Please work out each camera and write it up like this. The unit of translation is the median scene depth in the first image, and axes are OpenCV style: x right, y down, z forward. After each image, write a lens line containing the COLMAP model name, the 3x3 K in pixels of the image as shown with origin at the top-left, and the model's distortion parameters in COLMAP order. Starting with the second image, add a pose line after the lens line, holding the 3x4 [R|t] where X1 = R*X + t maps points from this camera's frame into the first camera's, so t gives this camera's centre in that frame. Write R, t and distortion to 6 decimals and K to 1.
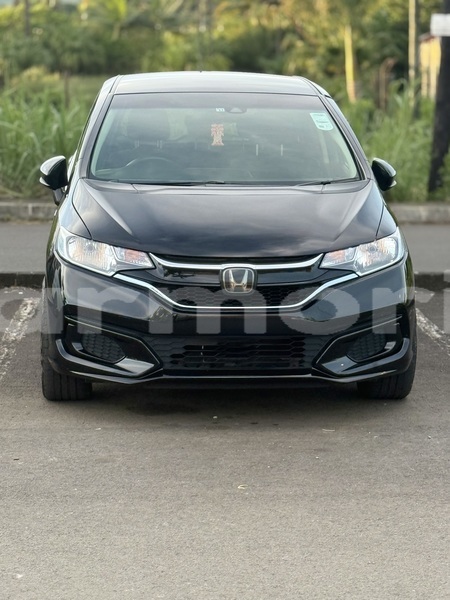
lens RADIAL K [[1662.3, 0, 224.7], [0, 1662.3, 300.9], [0, 0, 1]] dist [0.179823, 0.000000]
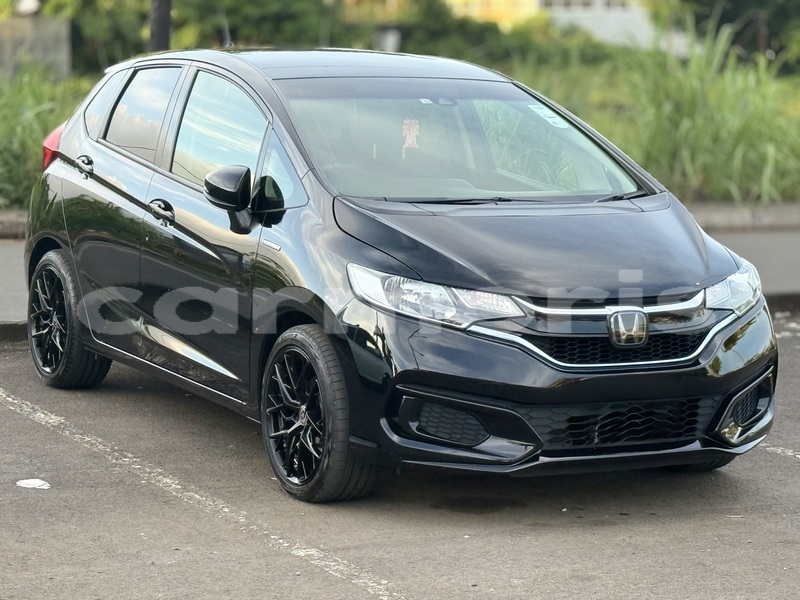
lens RADIAL K [[2216.4, 0, 399.7], [0, 2216.4, 298.6], [0, 0, 1]] dist [0.179823, 0.000000]
pose [[0.911479, -0.032257, 0.410079, -0.500523], [0.038634, 0.999227, -0.007272, -0.022231], [-0.409528, 0.022471, 0.912021, 0.111797]]
